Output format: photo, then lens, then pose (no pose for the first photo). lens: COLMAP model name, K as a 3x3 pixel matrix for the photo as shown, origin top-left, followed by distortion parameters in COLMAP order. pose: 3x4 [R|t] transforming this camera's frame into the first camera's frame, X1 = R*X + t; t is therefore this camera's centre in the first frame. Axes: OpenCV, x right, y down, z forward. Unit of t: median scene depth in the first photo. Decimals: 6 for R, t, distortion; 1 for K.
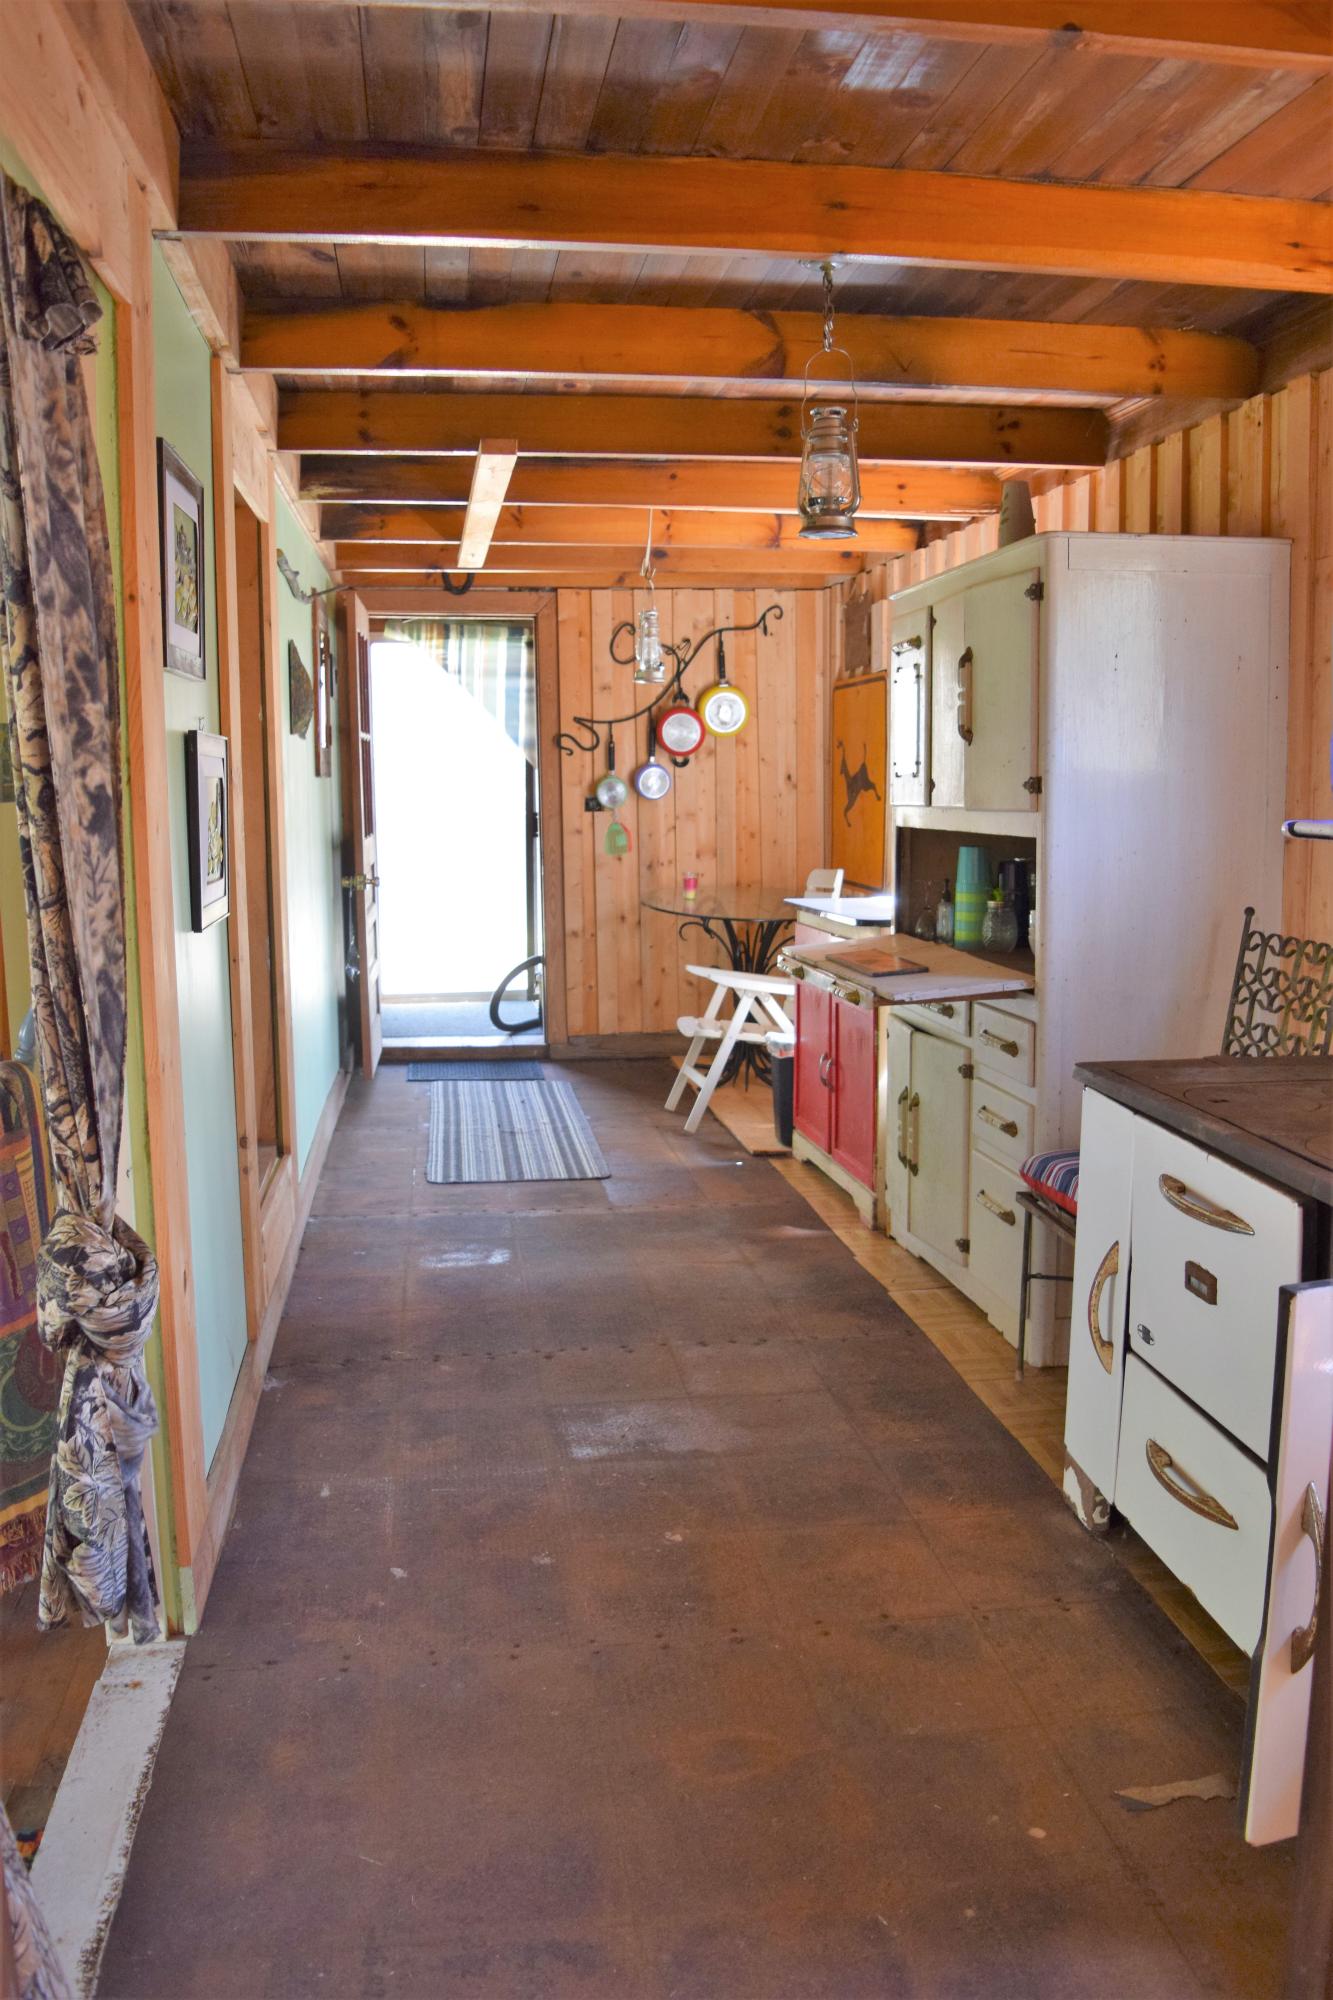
lens RADIAL K [[1582.2, 0, 655.9], [0, 1582.2, 1003.3], [0, 0, 1]] dist [-0.102999, 0.029059]
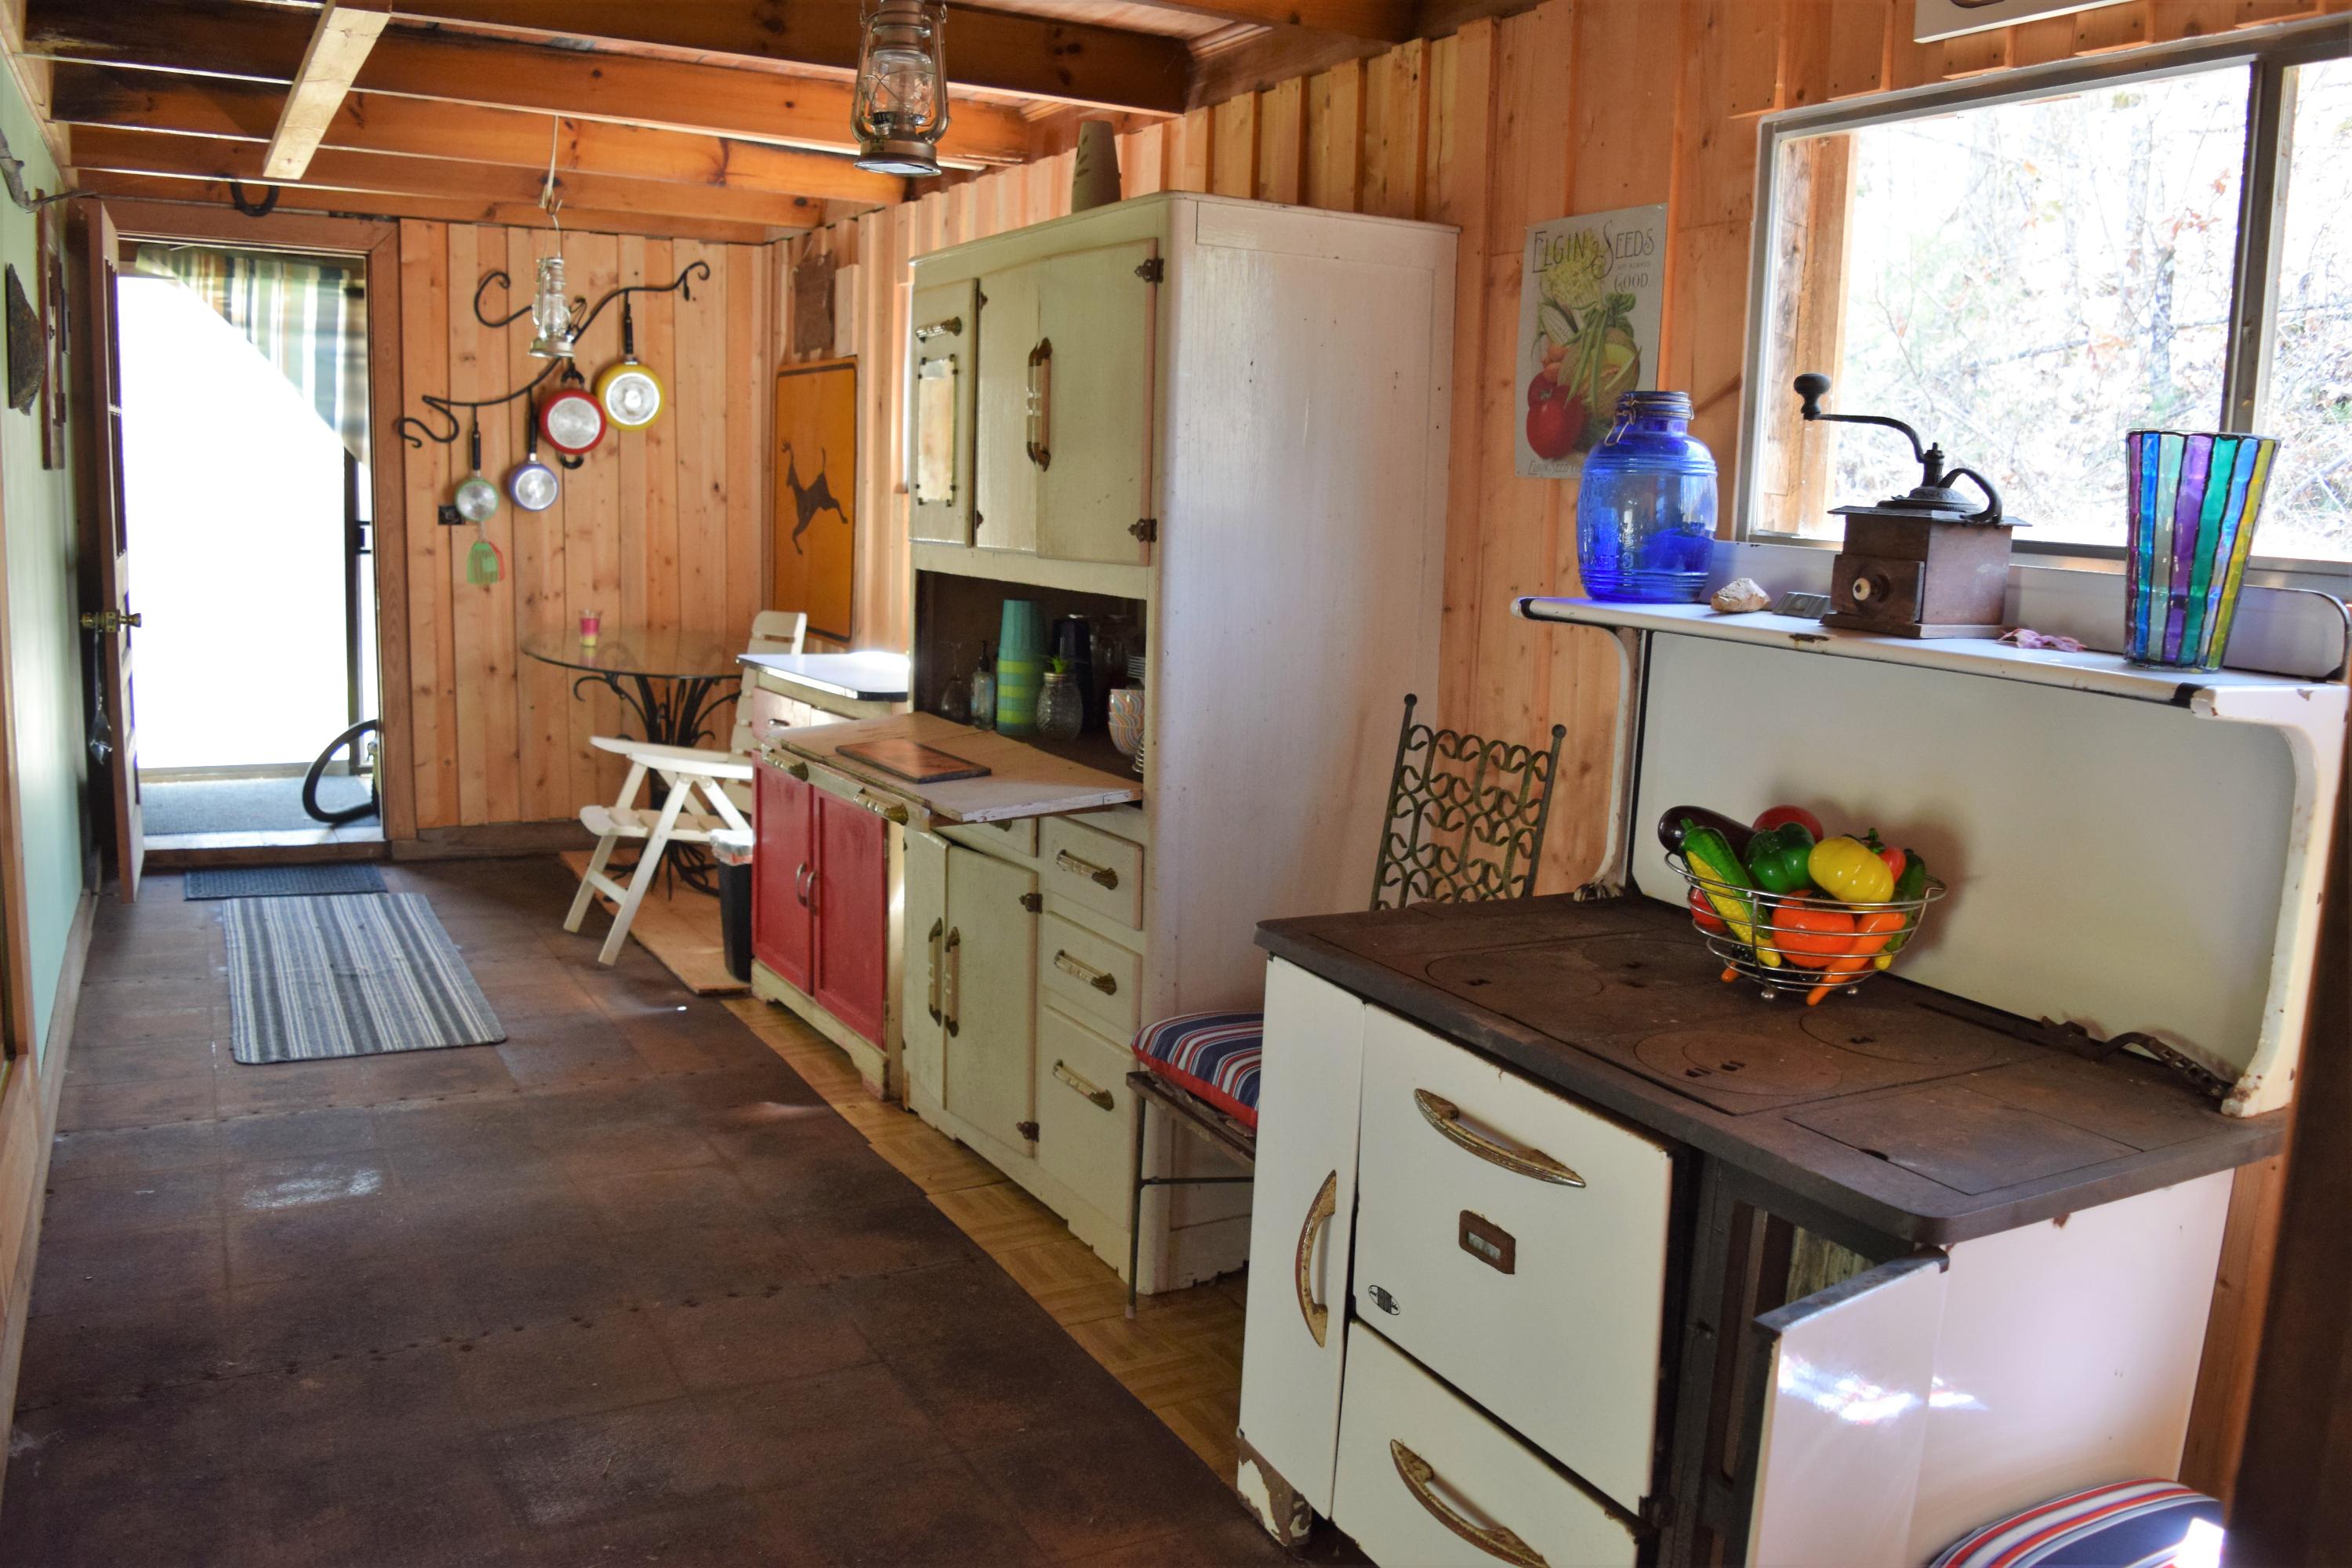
lens RADIAL K [[1860.7, 0, 1193.7], [0, 1860.7, 785.3], [0, 0, 1]] dist [-0.102999, 0.029059]
pose [[0.931688, -0.014710, 0.362962, -0.049427], [0.006723, 0.999707, 0.023260, -0.030961], [-0.363197, -0.019231, 0.931514, 0.135897]]
